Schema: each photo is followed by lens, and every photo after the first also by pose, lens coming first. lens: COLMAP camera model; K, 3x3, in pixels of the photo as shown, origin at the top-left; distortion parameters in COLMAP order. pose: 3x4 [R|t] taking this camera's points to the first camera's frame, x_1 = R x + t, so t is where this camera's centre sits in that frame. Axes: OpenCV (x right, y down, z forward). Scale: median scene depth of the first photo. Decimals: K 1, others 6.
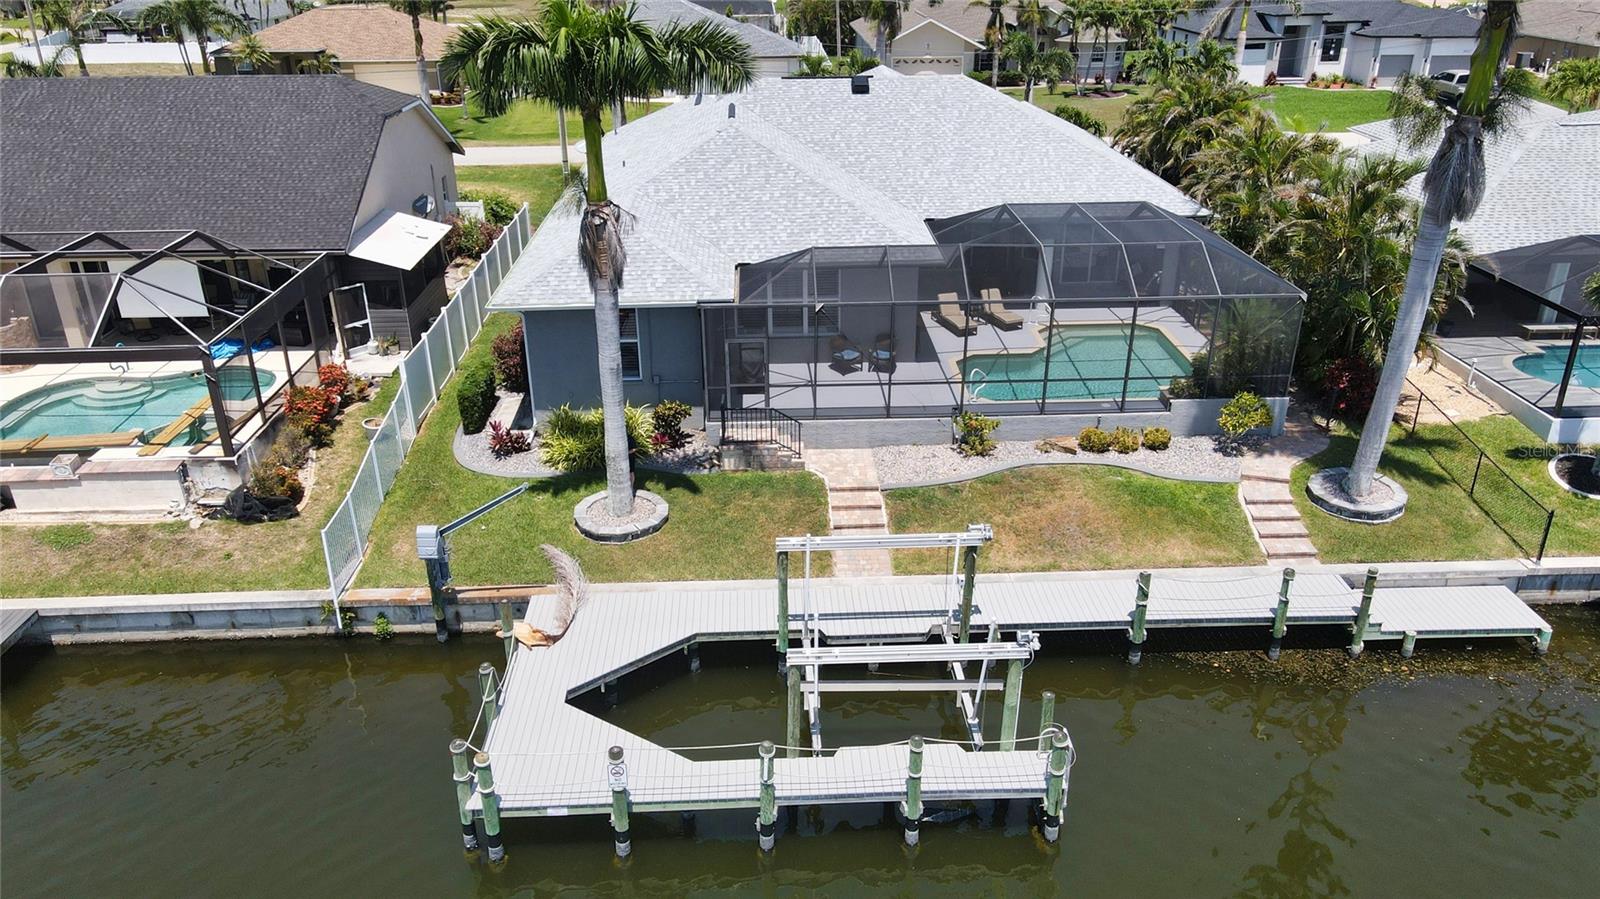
lens RADIAL K [[1171.4, 0, 800.5], [0, 1171.4, 455.9], [0, 0, 1]] dist [0.015455, 0.010336]
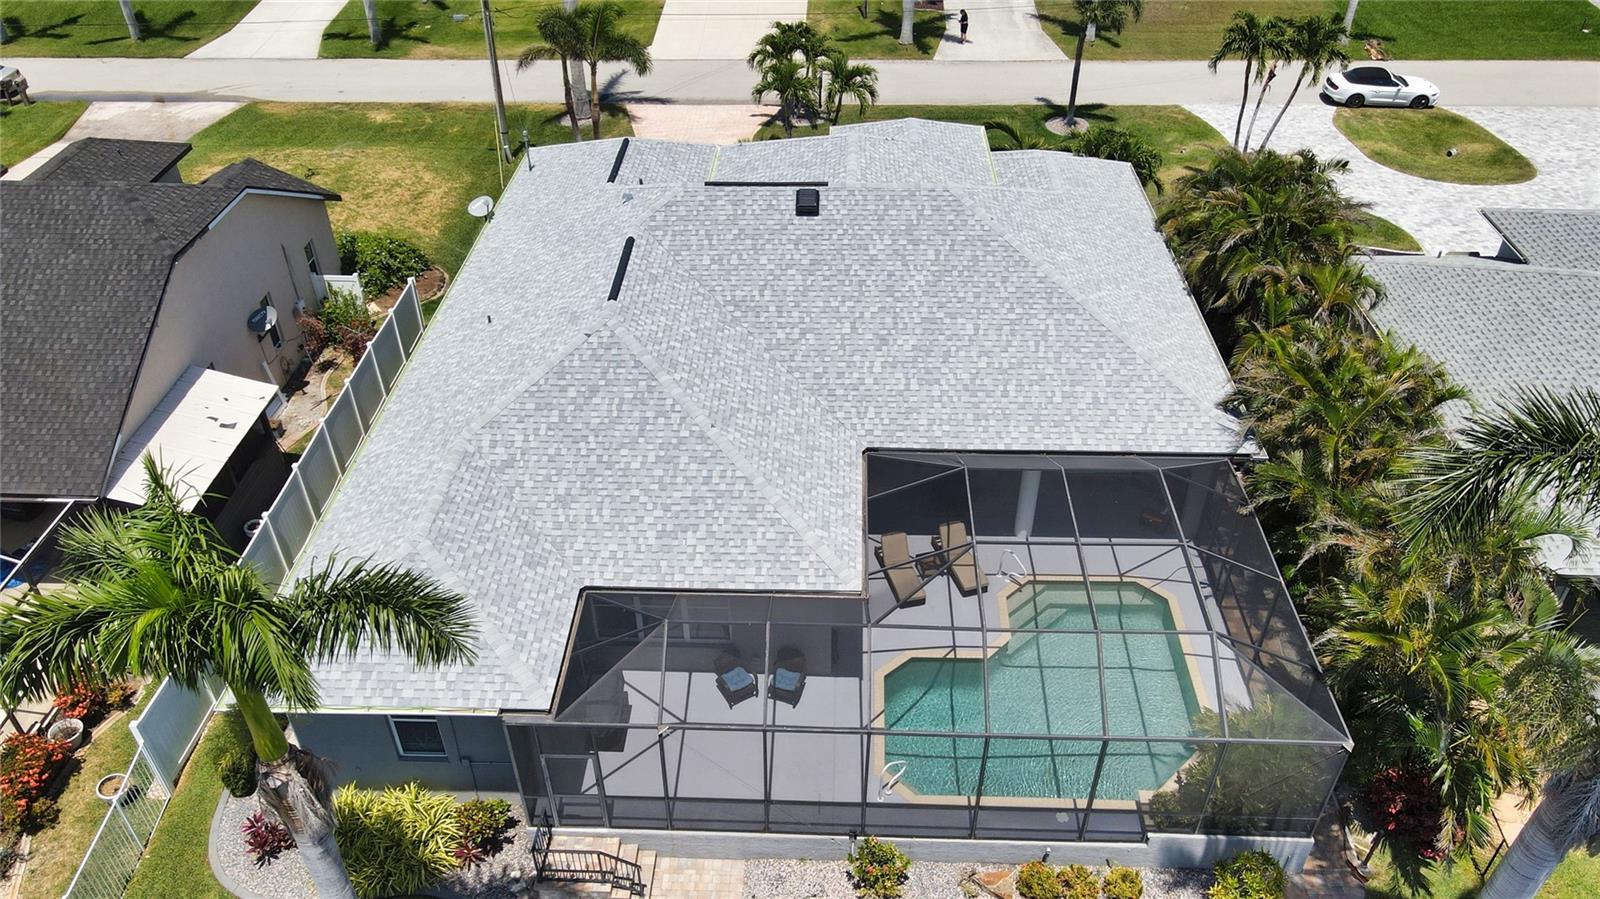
lens RADIAL K [[1171.4, 0, 801.1], [0, 1171.4, 445.0], [0, 0, 1]] dist [0.015455, 0.010336]
pose [[0.997351, 0.044339, -0.057657, 0.106648], [-0.030676, 0.975178, 0.219289, -0.363330], [0.065949, -0.216940, 0.973955, 0.263664]]
